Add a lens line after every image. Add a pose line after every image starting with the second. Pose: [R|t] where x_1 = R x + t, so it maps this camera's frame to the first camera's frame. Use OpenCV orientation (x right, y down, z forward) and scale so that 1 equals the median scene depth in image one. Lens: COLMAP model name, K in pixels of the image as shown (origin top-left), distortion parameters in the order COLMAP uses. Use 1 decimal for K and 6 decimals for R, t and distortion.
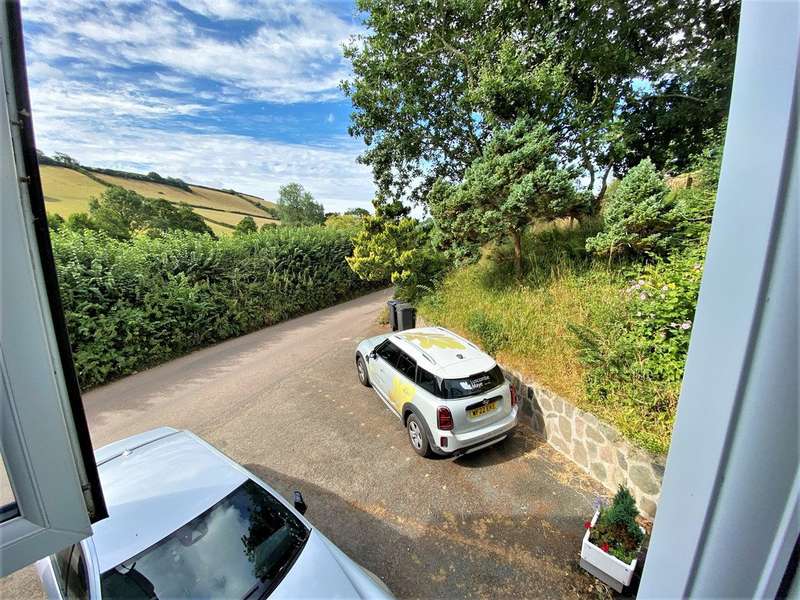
lens RADIAL K [[305.1, 0, 400.0], [0, 305.1, 300.0], [0, 0, 1]] dist [-0.000177, -0.000023]
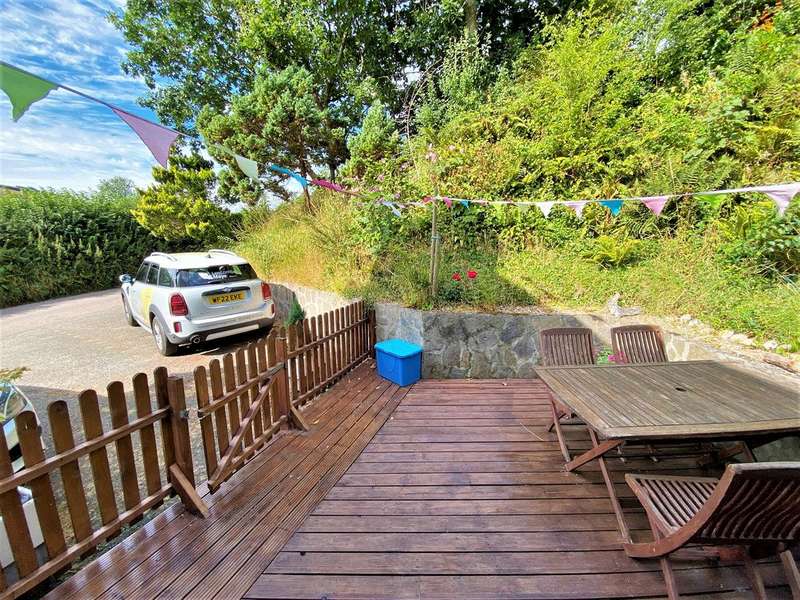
lens RADIAL K [[320.2, 0, 400.0], [0, 320.2, 300.0], [0, 0, 1]] dist [-0.035828, -0.000212]
pose [[0.928611, -0.072383, 0.363926, 0.209682], [0.085270, 0.996168, -0.019447, 0.213024], [-0.361124, 0.049091, 0.931225, -0.104396]]
